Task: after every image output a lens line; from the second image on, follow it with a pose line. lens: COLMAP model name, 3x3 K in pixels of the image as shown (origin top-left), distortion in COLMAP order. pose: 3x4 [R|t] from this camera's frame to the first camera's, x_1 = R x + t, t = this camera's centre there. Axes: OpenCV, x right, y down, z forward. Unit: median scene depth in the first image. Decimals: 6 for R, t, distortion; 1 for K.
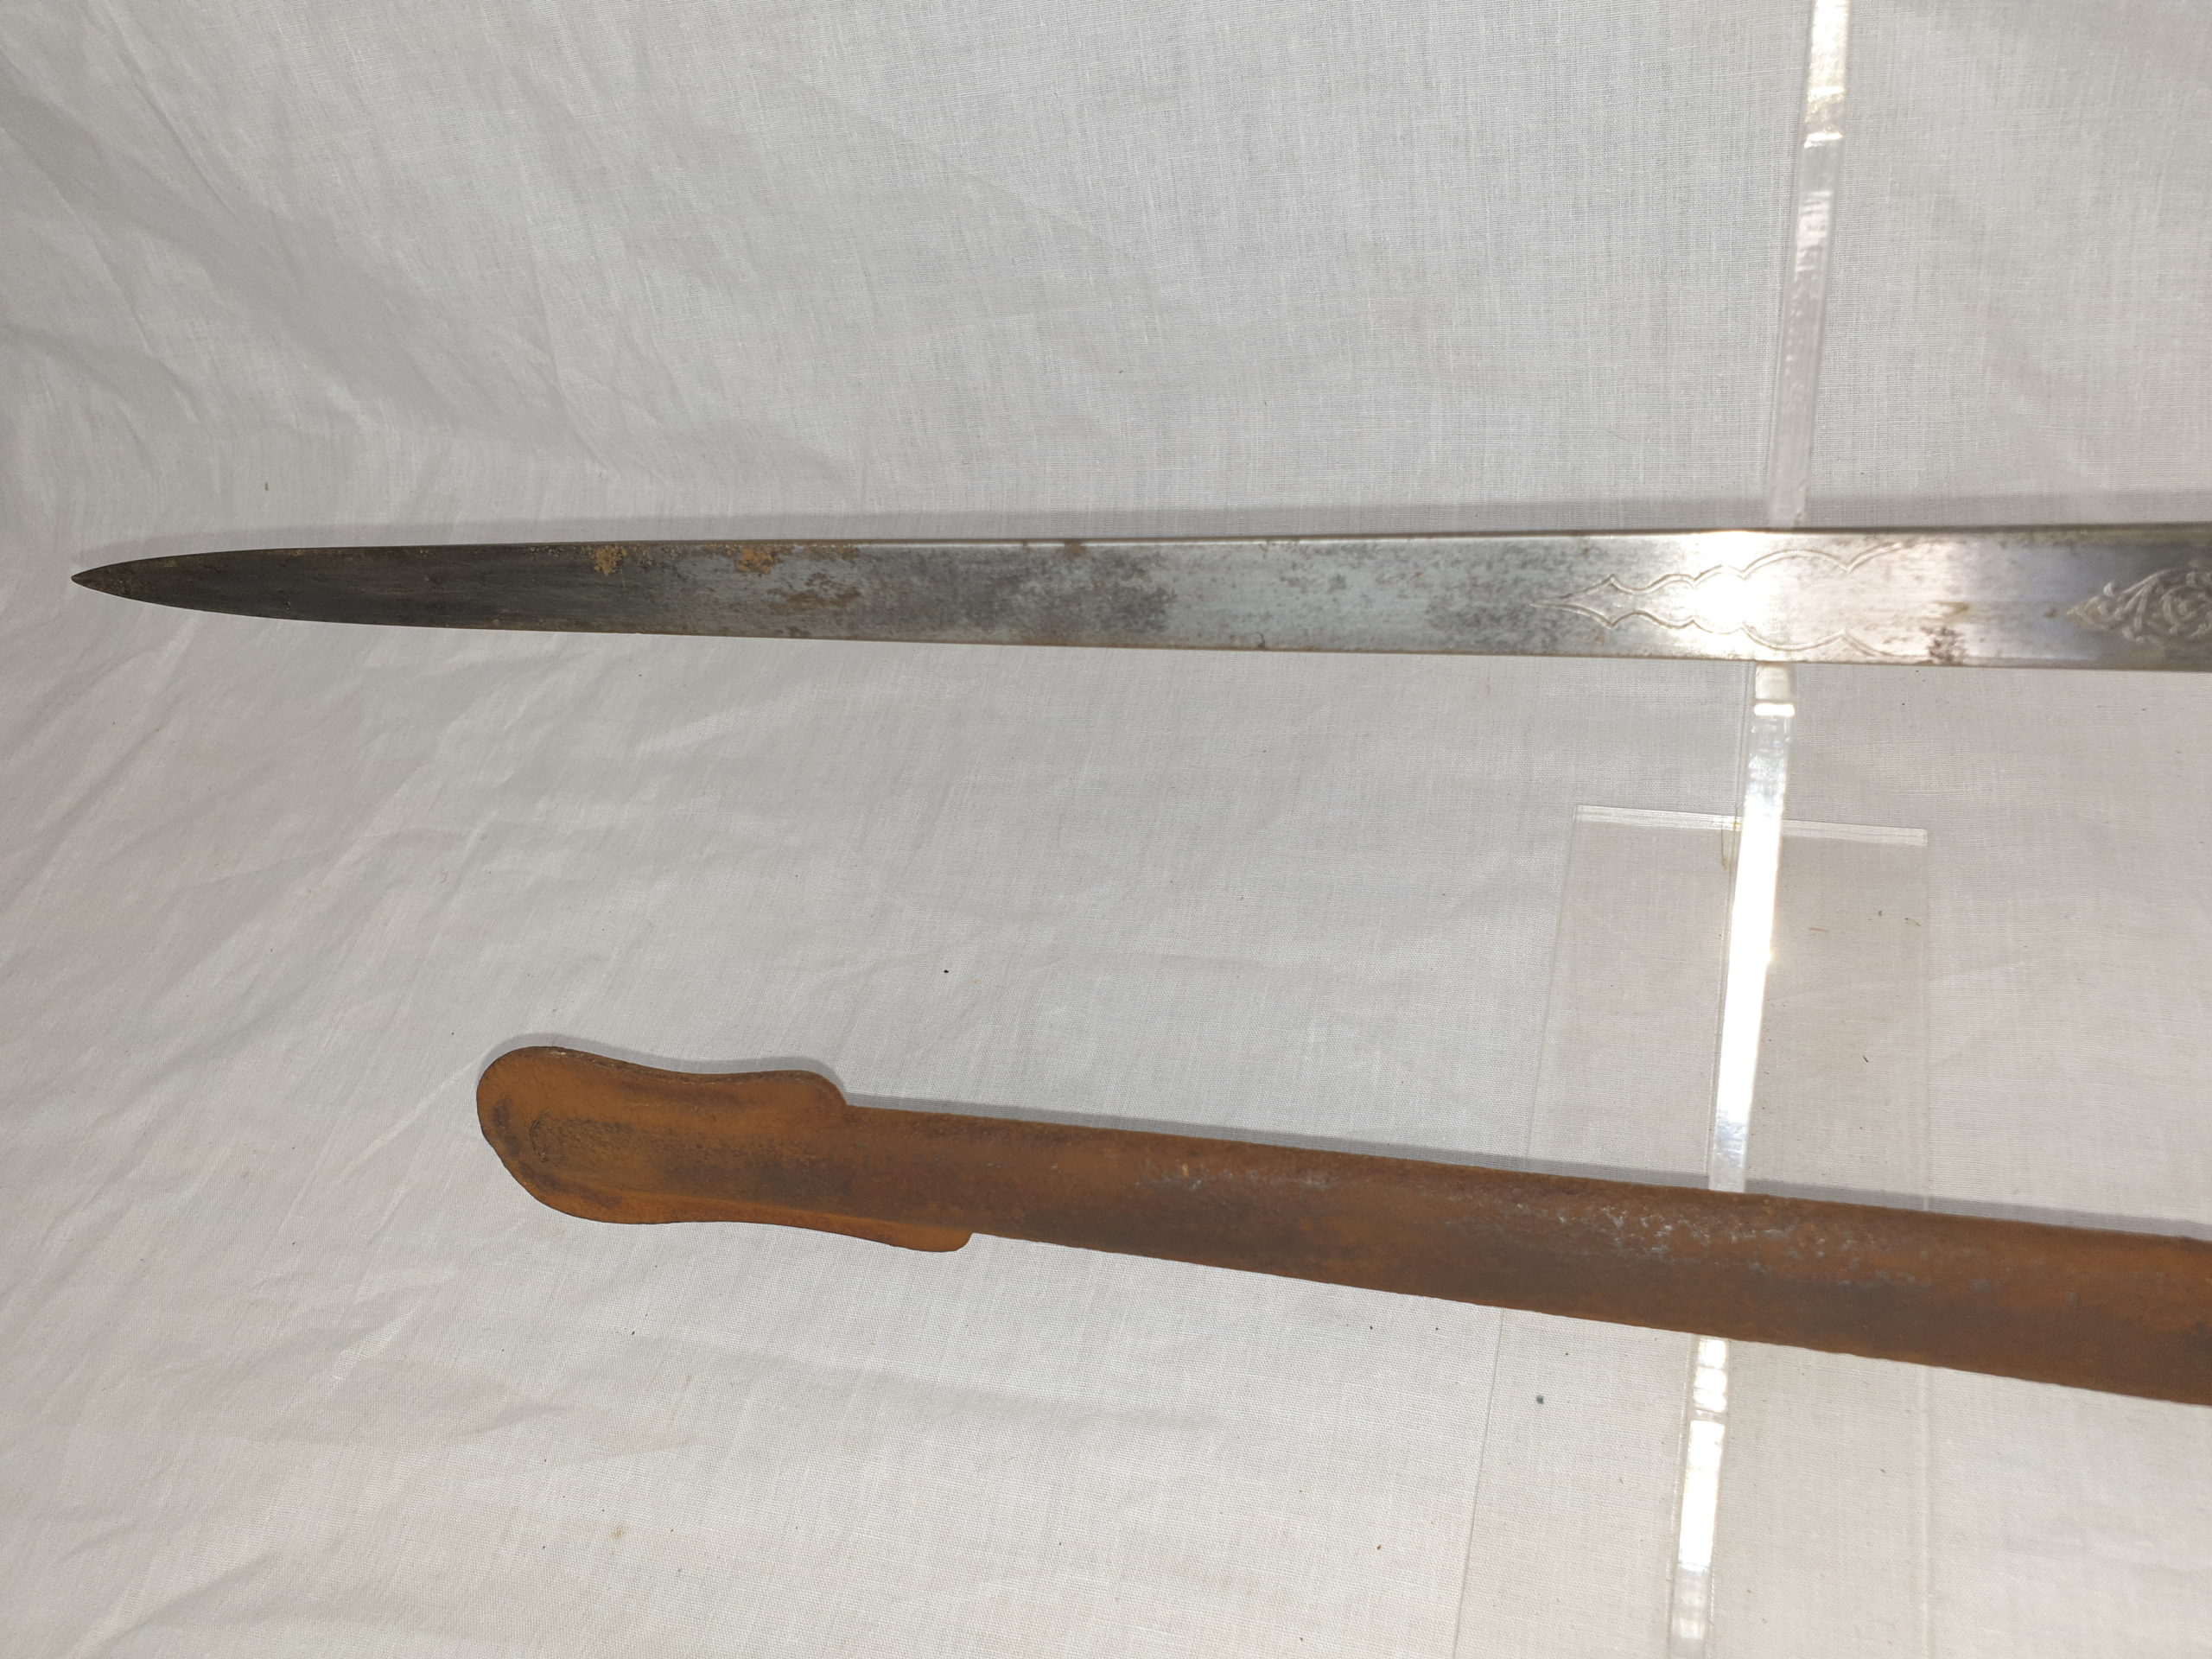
lens RADIAL K [[1754.9, 0, 1114.3], [0, 1754.9, 833.2], [0, 0, 1]] dist [-0.016894, 0.024252]
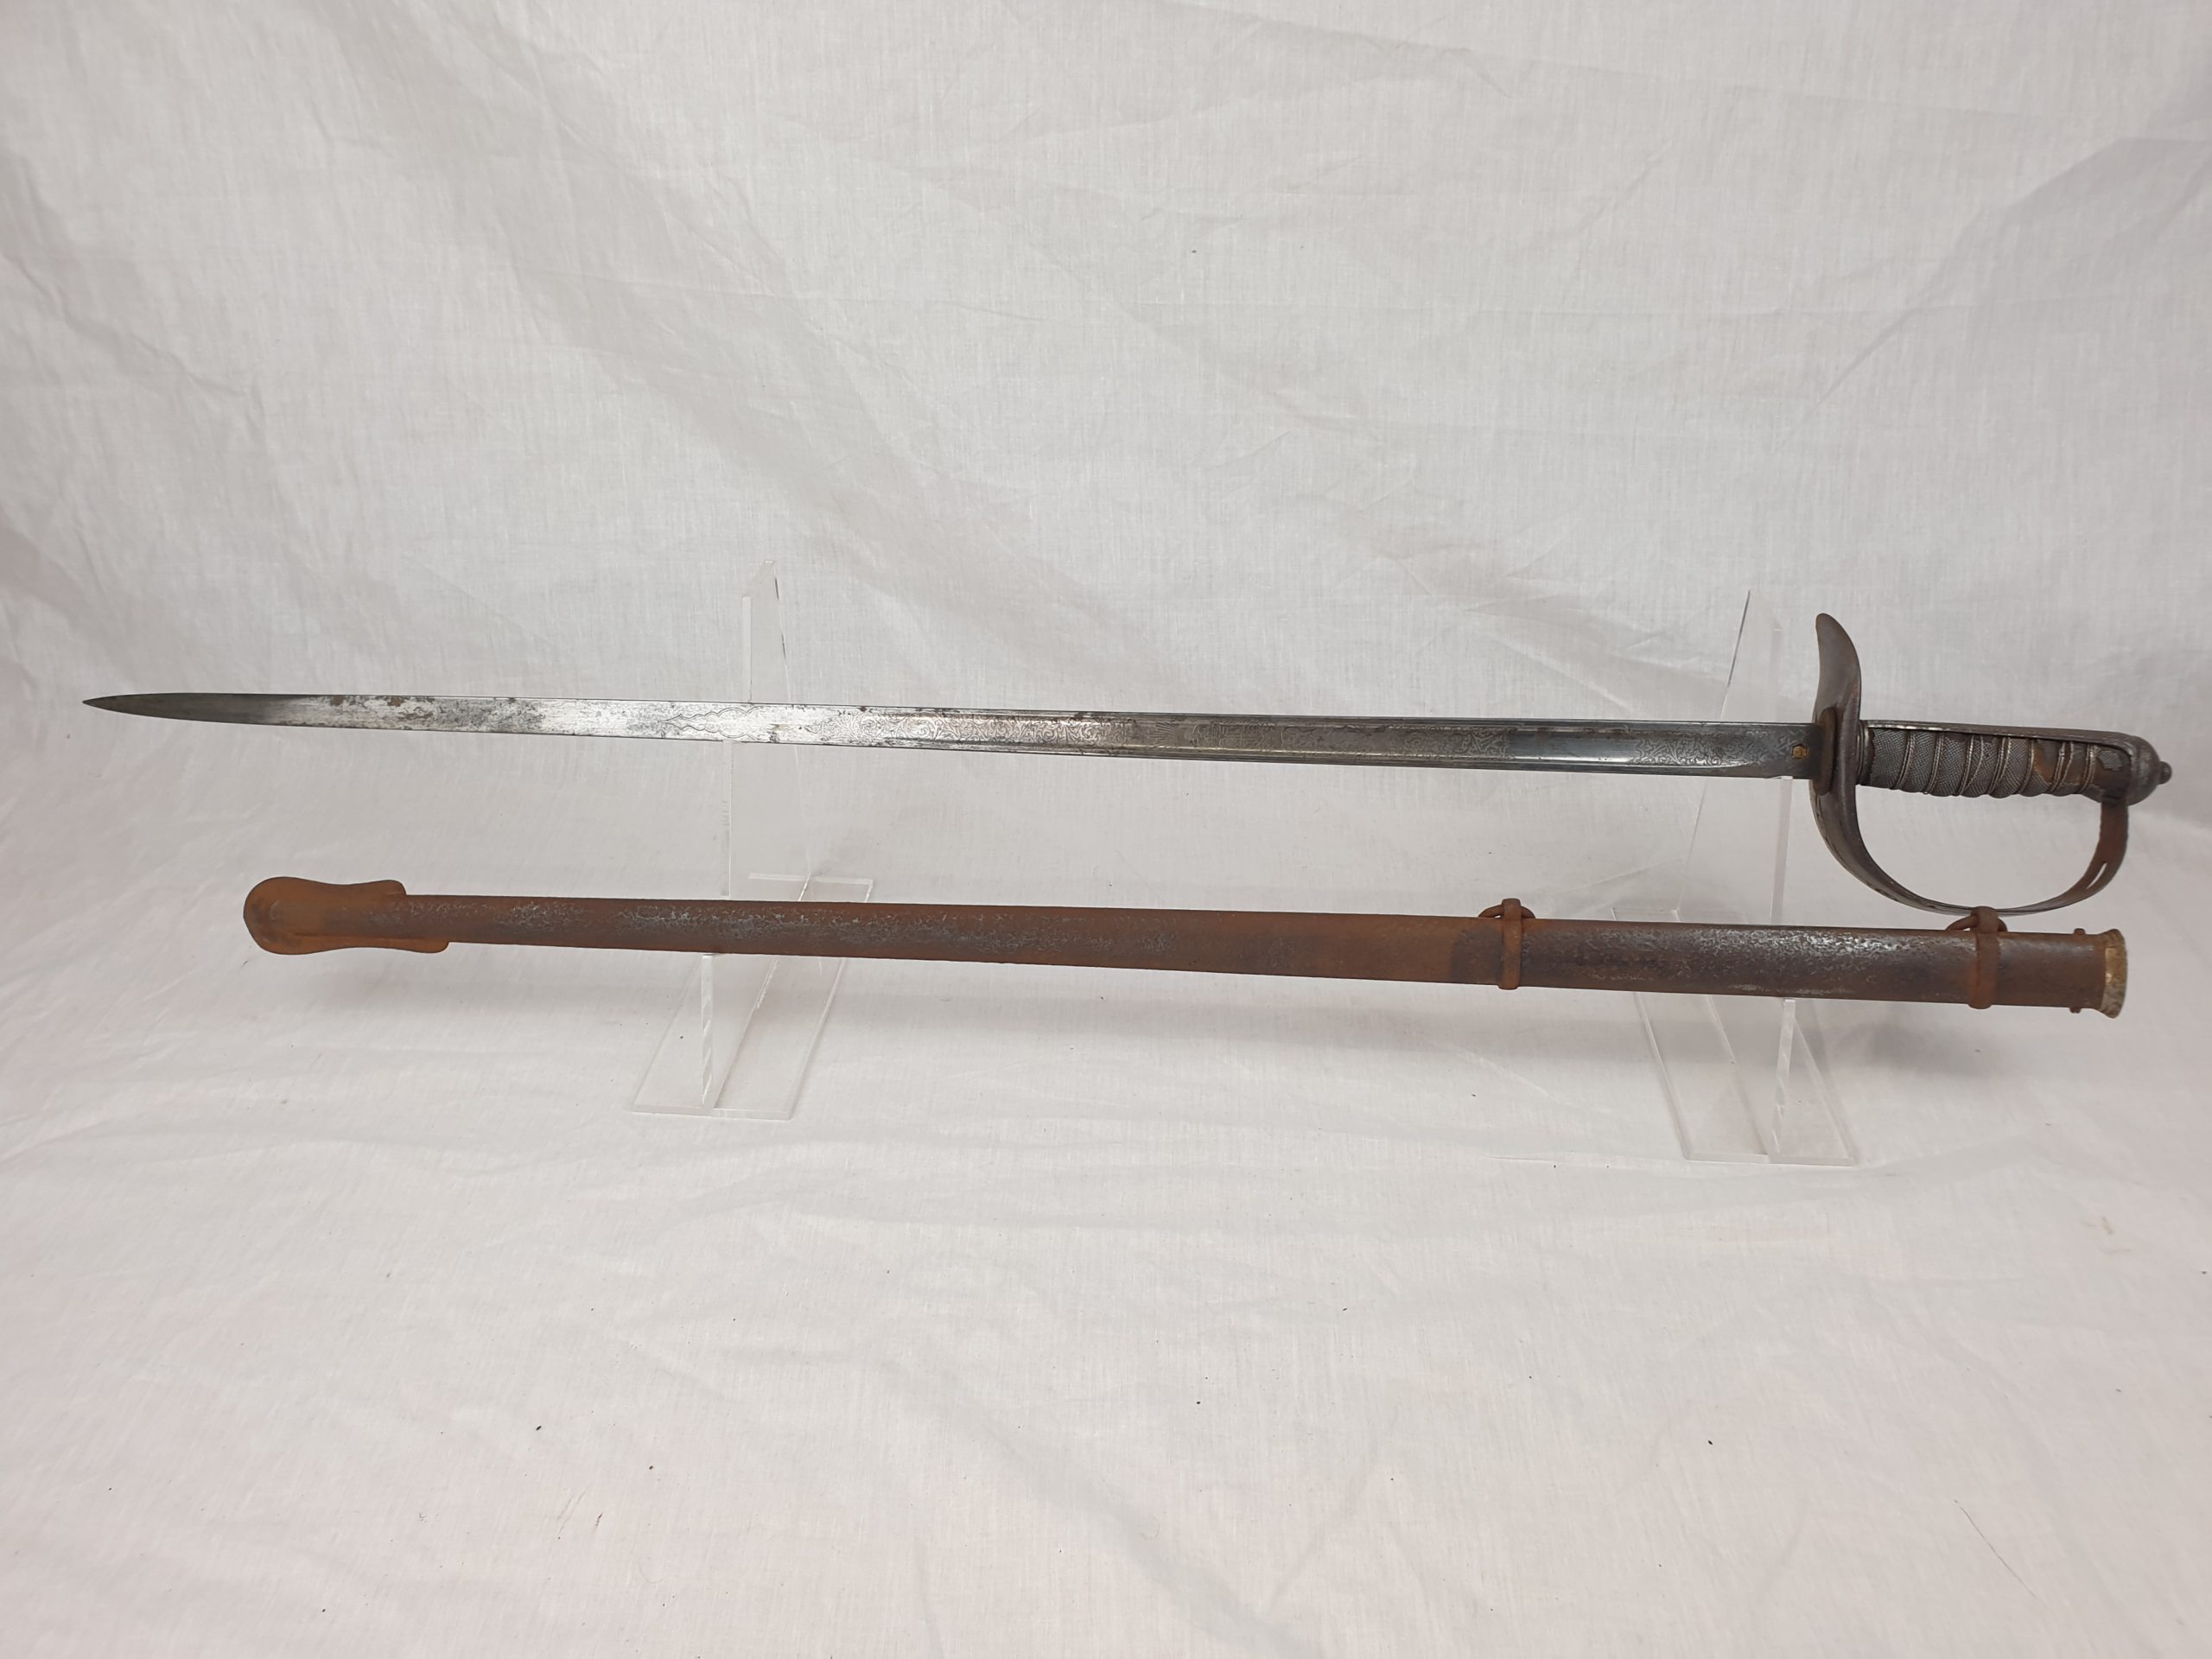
lens RADIAL K [[1754.9, 0, 1154.0], [0, 1754.9, 844.0], [0, 0, 1]] dist [-0.016894, 0.024252]
pose [[0.955564, 0.082008, 0.283146, 0.118115], [0.009217, 0.951743, -0.306759, 0.647336], [-0.294638, 0.295738, 0.908695, -1.294966]]
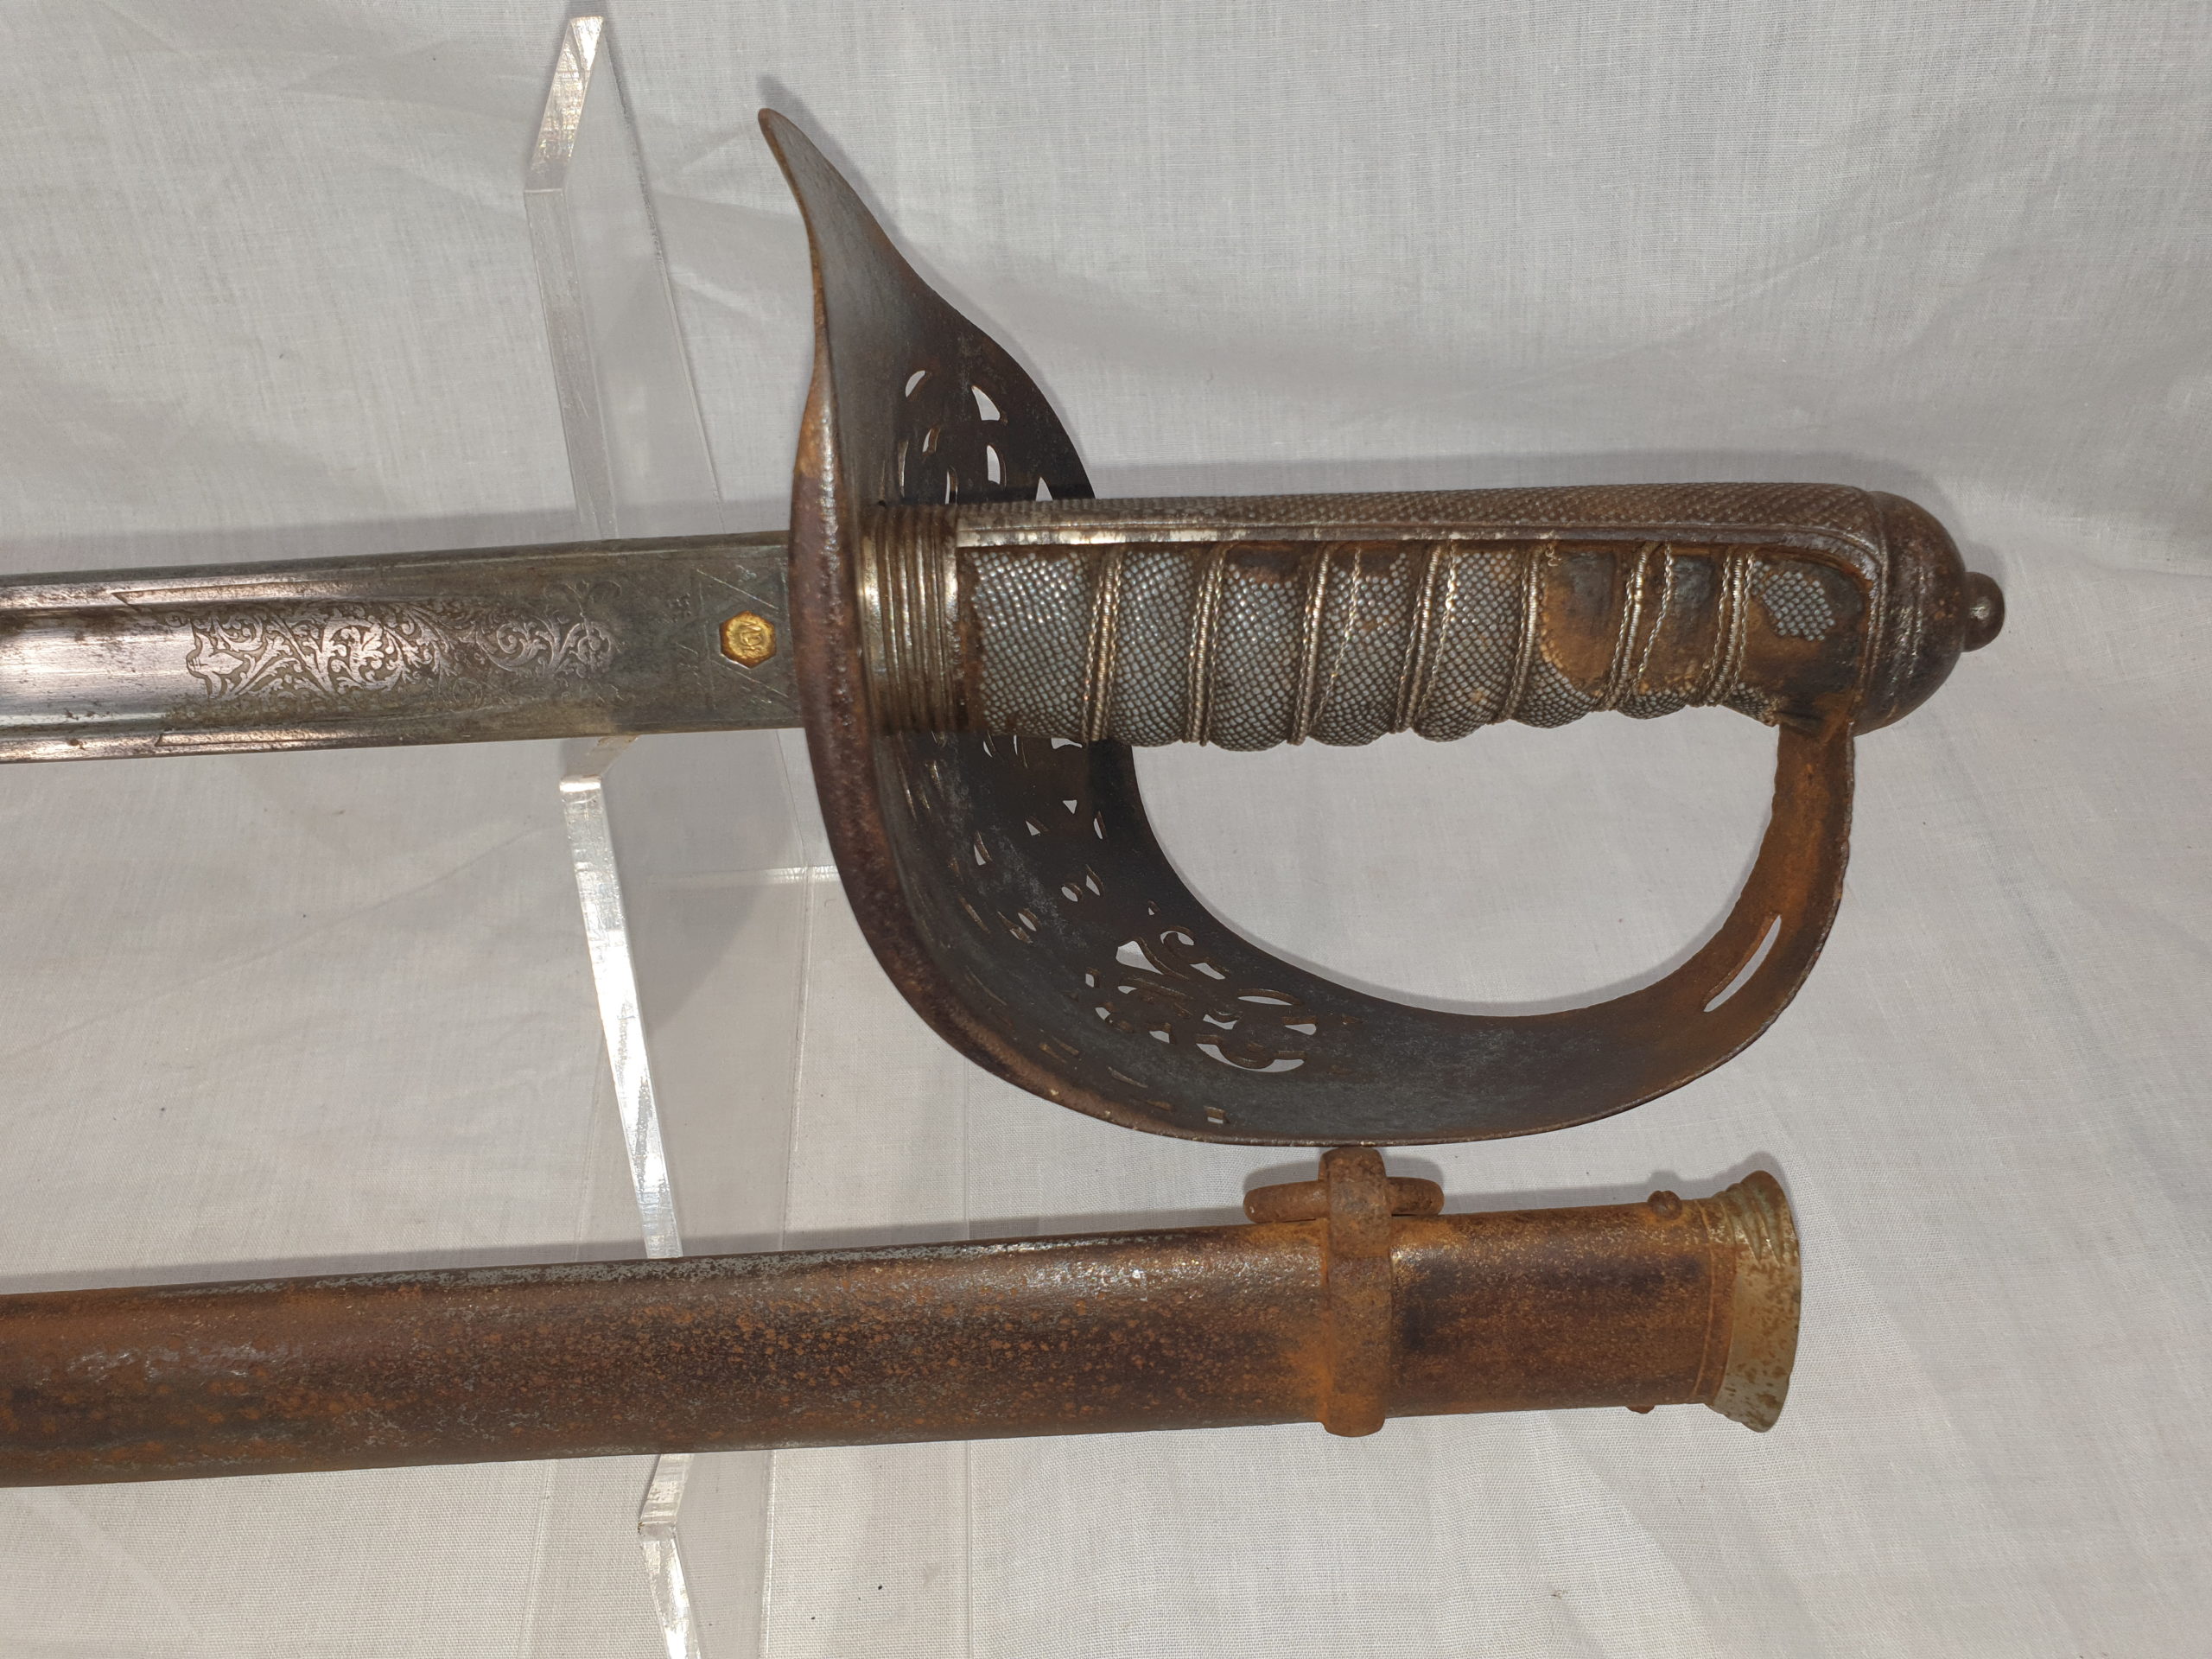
lens RADIAL K [[1754.9, 0, 1105.9], [0, 1754.9, 829.6], [0, 0, 1]] dist [-0.016894, 0.024252]
pose [[0.928994, -0.098003, 0.356882, 1.206717], [0.105932, 0.994370, -0.002686, 0.057232], [-0.354609, 0.040300, 0.934146, -0.356677]]
